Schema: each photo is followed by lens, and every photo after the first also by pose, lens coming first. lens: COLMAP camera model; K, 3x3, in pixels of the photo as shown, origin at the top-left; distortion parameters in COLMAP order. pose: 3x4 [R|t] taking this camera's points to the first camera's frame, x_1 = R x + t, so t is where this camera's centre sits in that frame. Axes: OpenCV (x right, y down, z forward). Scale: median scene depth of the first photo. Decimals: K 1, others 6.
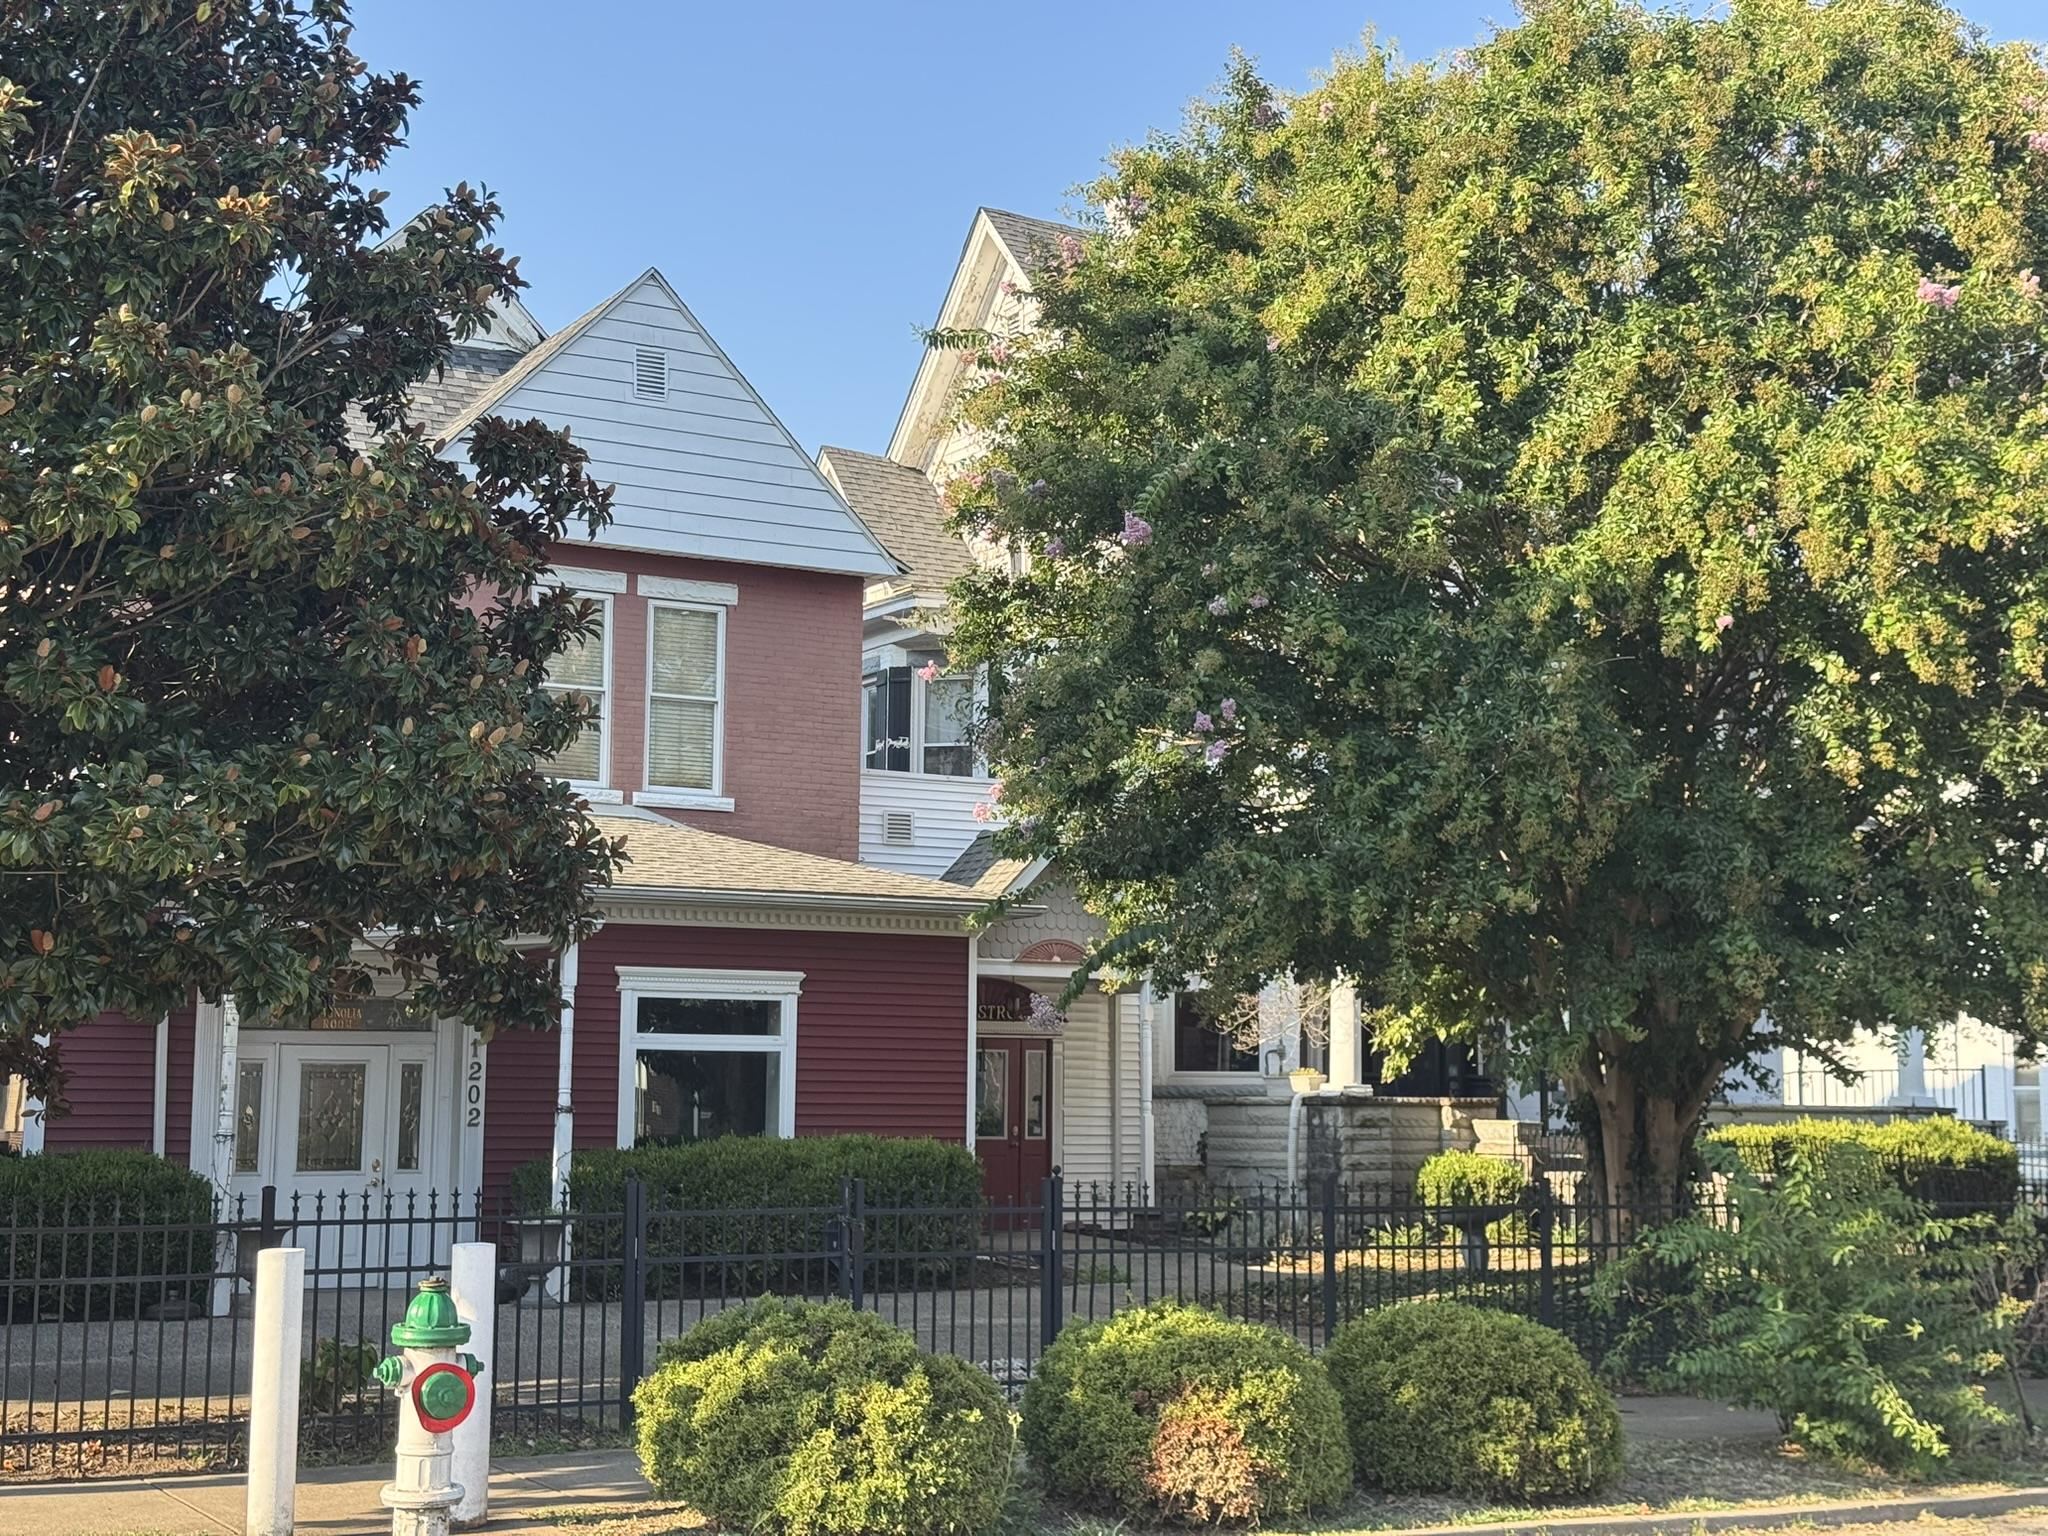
lens RADIAL K [[2834.4, 0, 1024.0], [0, 2834.4, 768.0], [0, 0, 1]] dist [0.232374, 0.002990]
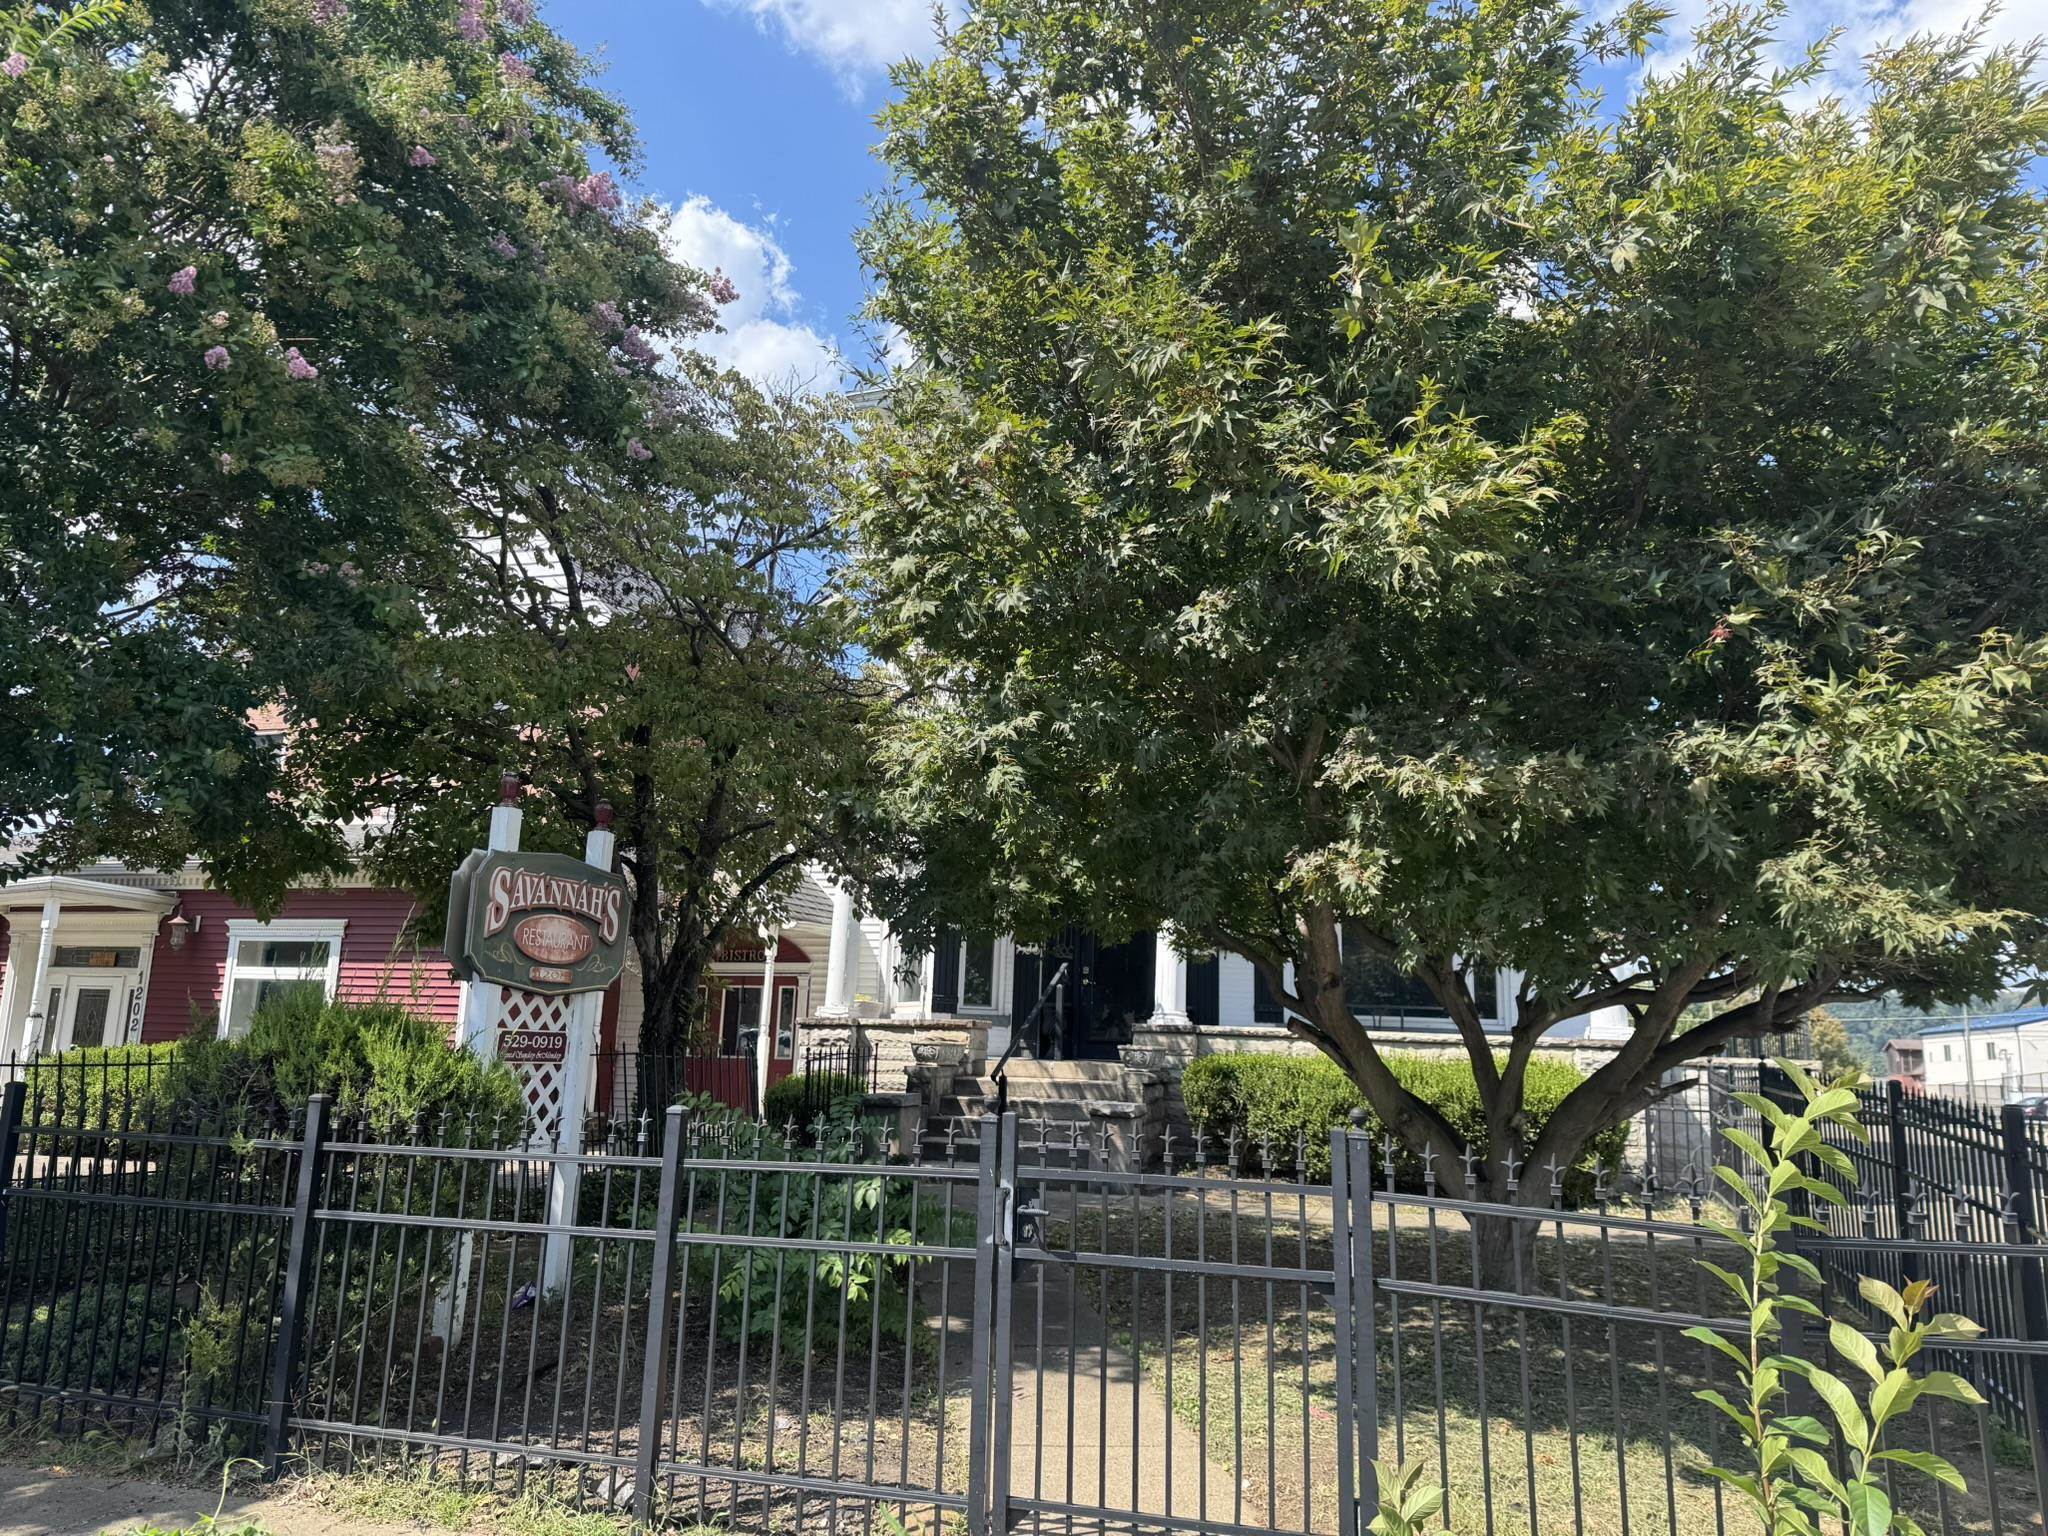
lens RADIAL K [[1476.8, 0, 1035.4], [0, 1476.8, 811.0], [0, 0, 1]] dist [0.060104, -0.002185]
pose [[0.688522, -0.100340, -0.718240, 0.597740], [0.062698, 0.994910, -0.078888, 0.088690], [0.722500, 0.009284, 0.691308, 0.687045]]
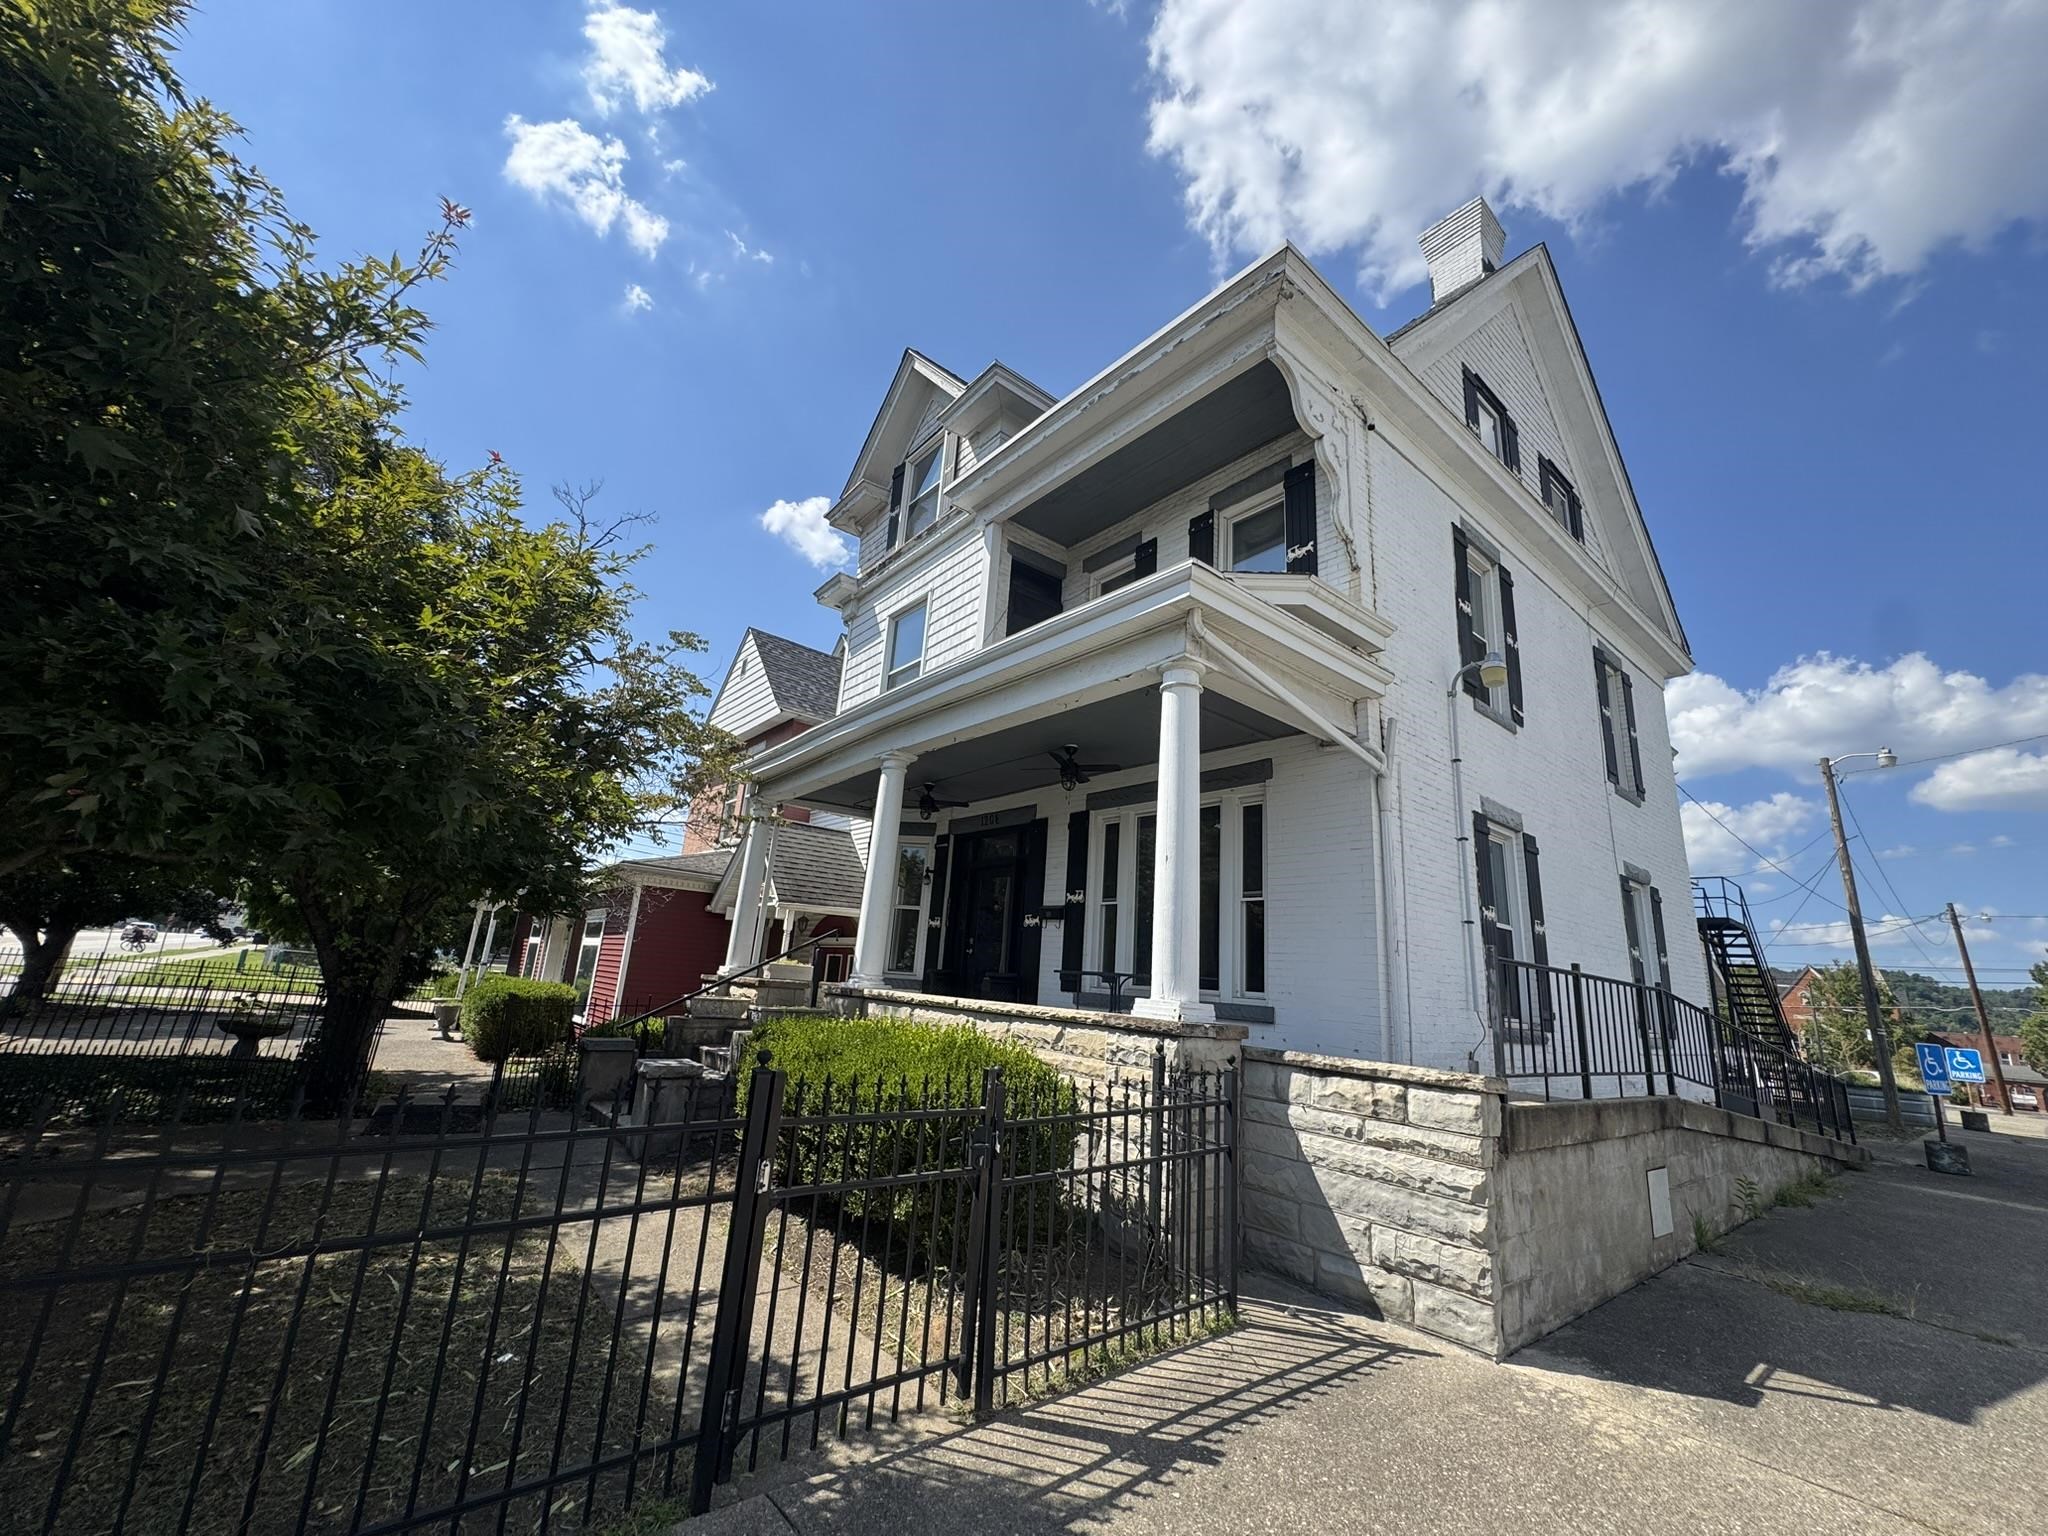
lens RADIAL K [[816.7, 0, 1023.9], [0, 816.7, 764.2], [0, 0, 1]] dist [-0.002226, -0.000089]
pose [[0.176519, -0.252608, -0.951331, 0.549992], [0.053046, 0.967545, -0.247070, 0.124725], [0.982867, -0.006852, 0.184190, 1.101089]]
